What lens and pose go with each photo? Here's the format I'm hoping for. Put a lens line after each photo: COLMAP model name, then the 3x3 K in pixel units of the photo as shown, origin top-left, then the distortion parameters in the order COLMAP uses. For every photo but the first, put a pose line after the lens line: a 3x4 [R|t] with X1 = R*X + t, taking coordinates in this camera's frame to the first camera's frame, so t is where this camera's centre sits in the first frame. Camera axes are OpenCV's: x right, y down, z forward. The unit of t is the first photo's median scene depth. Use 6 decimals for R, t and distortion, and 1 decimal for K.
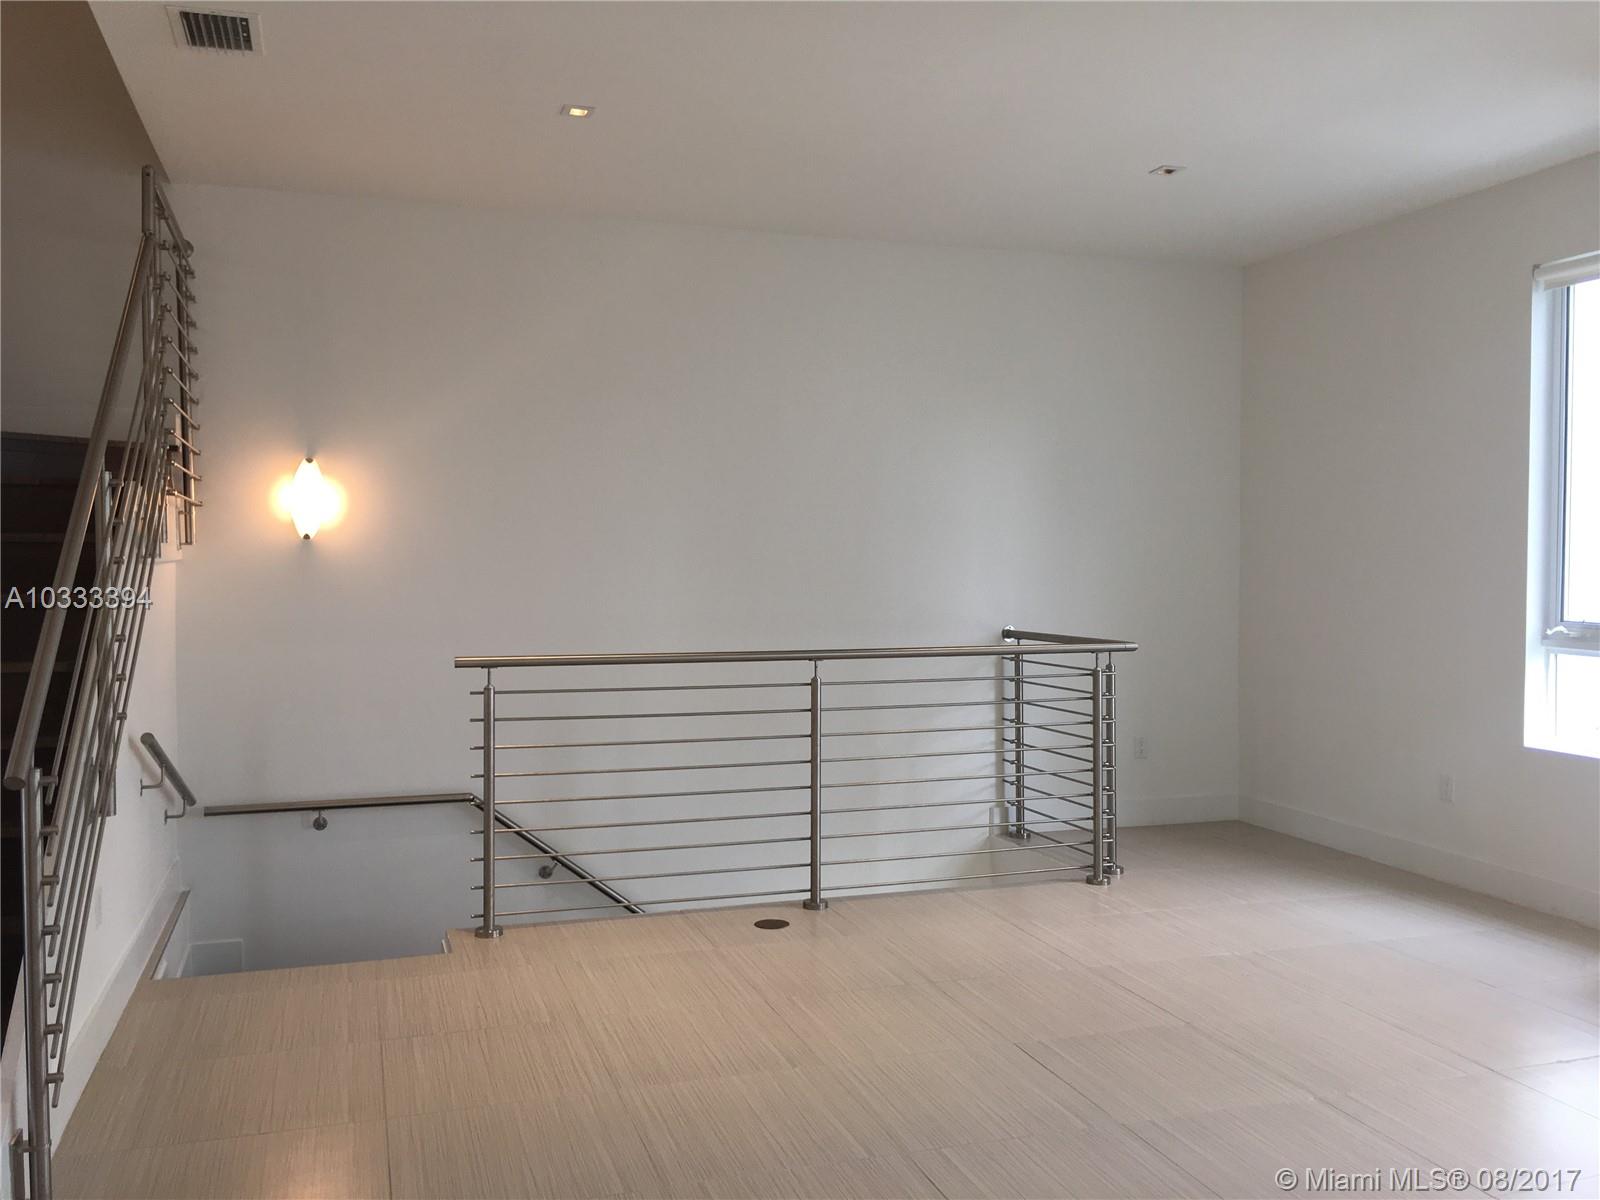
lens RADIAL K [[1381.0, 0, 791.7], [0, 1381.0, 584.8], [0, 0, 1]] dist [0.077056, -0.110397]
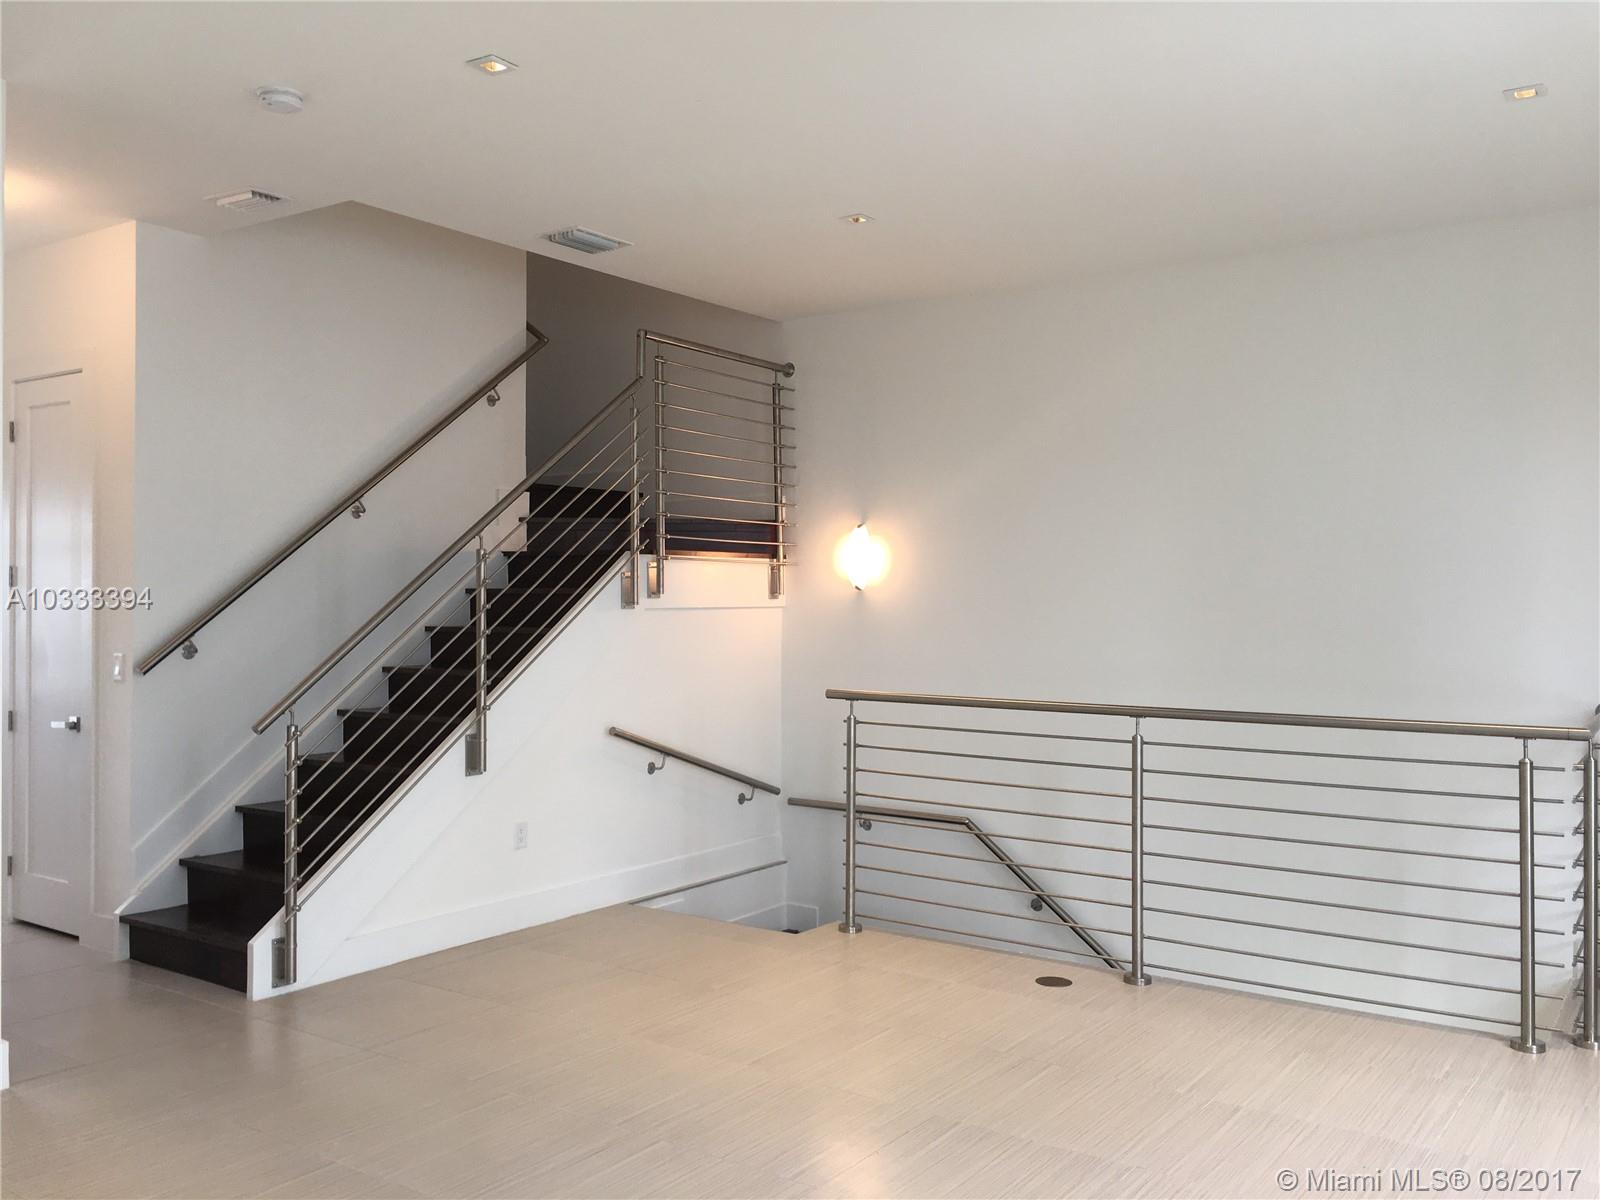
lens RADIAL K [[1381.0, 0, 791.7], [0, 1381.0, 584.8], [0, 0, 1]] dist [0.077056, -0.110397]
pose [[0.620062, -0.005069, -0.784536, 0.579716], [-0.032312, 0.998966, -0.031992, 0.002218], [0.783887, 0.045187, 0.619257, 0.210998]]
